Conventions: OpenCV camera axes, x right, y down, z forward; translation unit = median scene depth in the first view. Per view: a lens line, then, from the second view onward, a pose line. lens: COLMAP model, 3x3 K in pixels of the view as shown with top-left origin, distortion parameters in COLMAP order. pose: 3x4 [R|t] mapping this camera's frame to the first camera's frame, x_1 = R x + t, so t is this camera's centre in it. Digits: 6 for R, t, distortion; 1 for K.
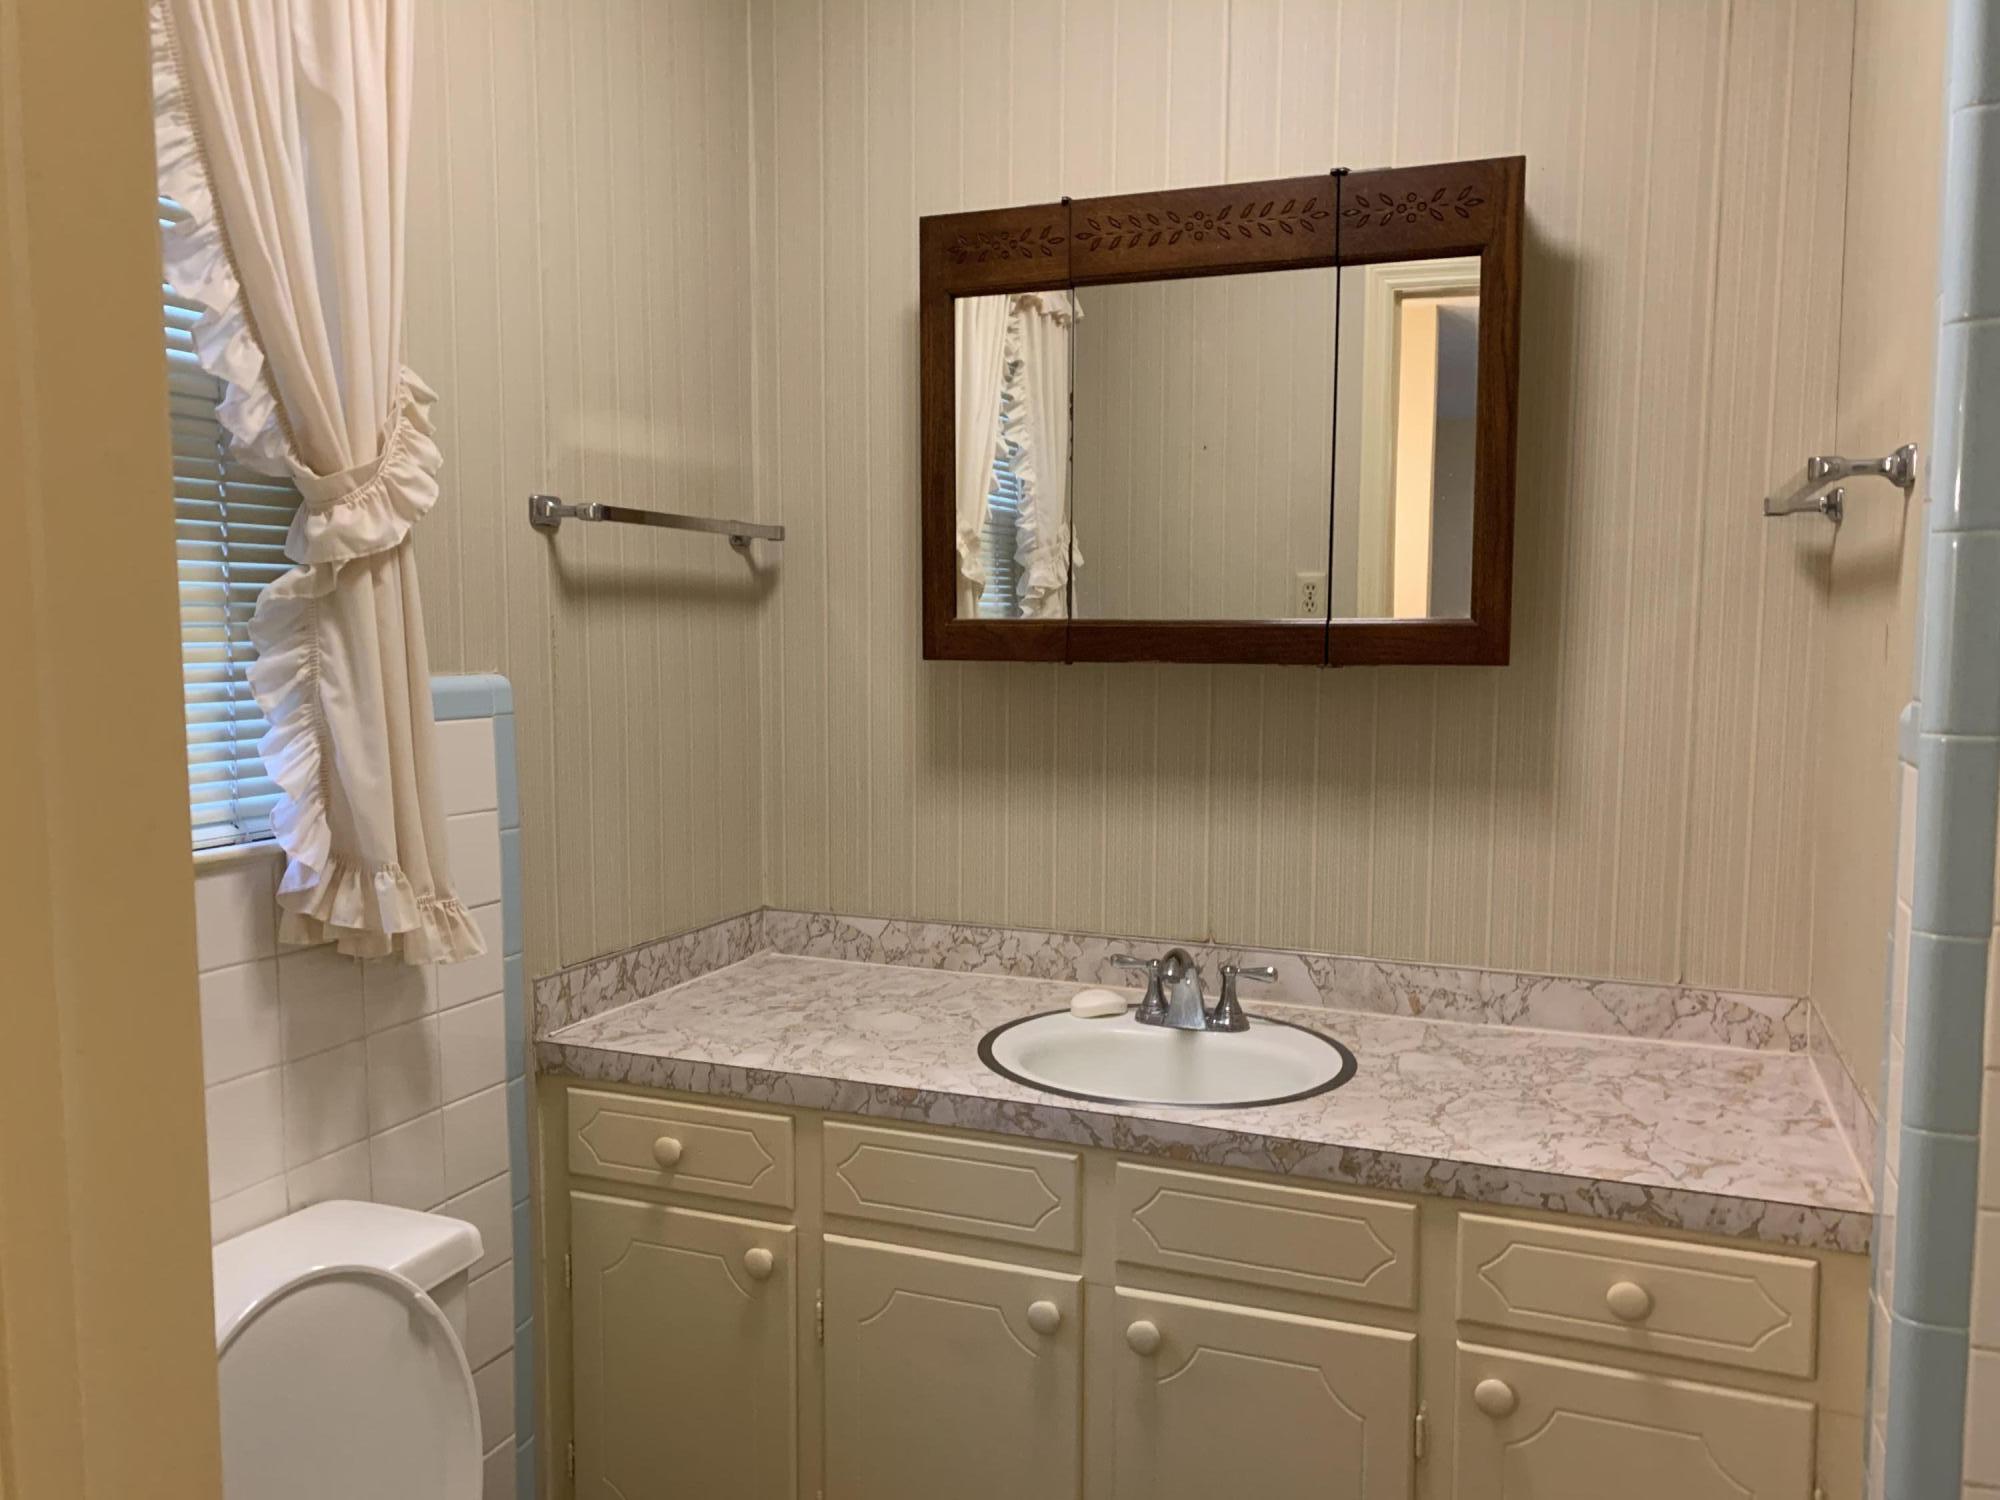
lens RADIAL K [[1521.9, 0, 1014.8], [0, 1521.9, 751.1], [0, 0, 1]] dist [0.031711, -0.033768]
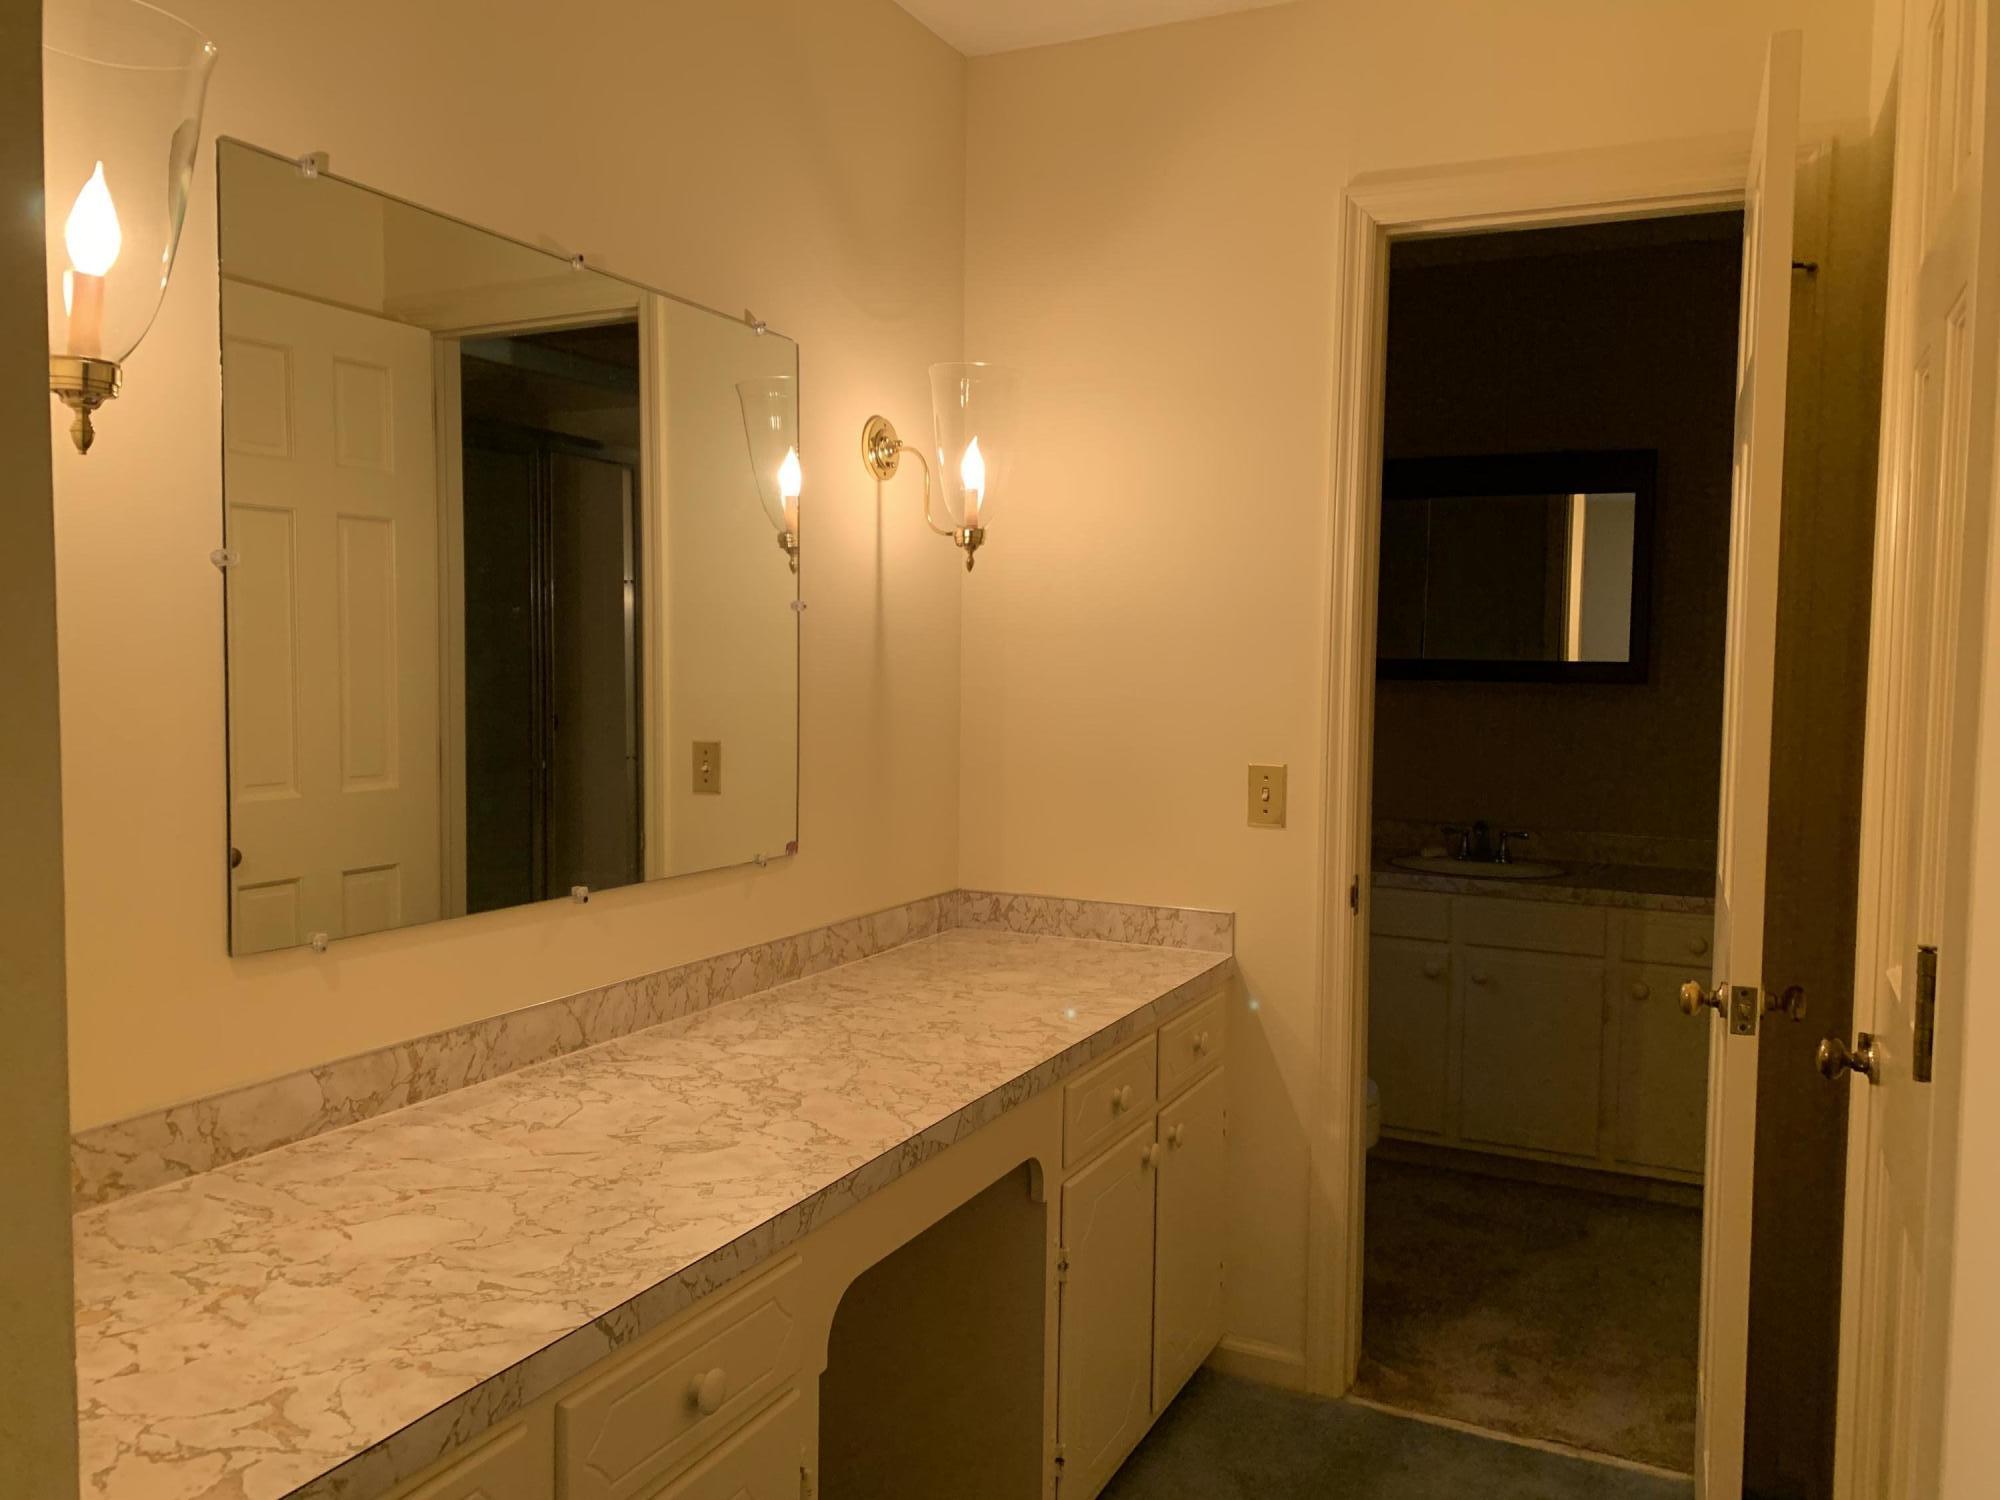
lens RADIAL K [[1521.9, 0, 1014.8], [0, 1521.9, 751.1], [0, 0, 1]] dist [0.031711, -0.033768]
pose [[0.058556, -0.066133, 0.996091, -0.769153], [0.064104, 0.995993, 0.062358, -0.062183], [-0.996224, 0.060202, 0.062561, 0.717771]]
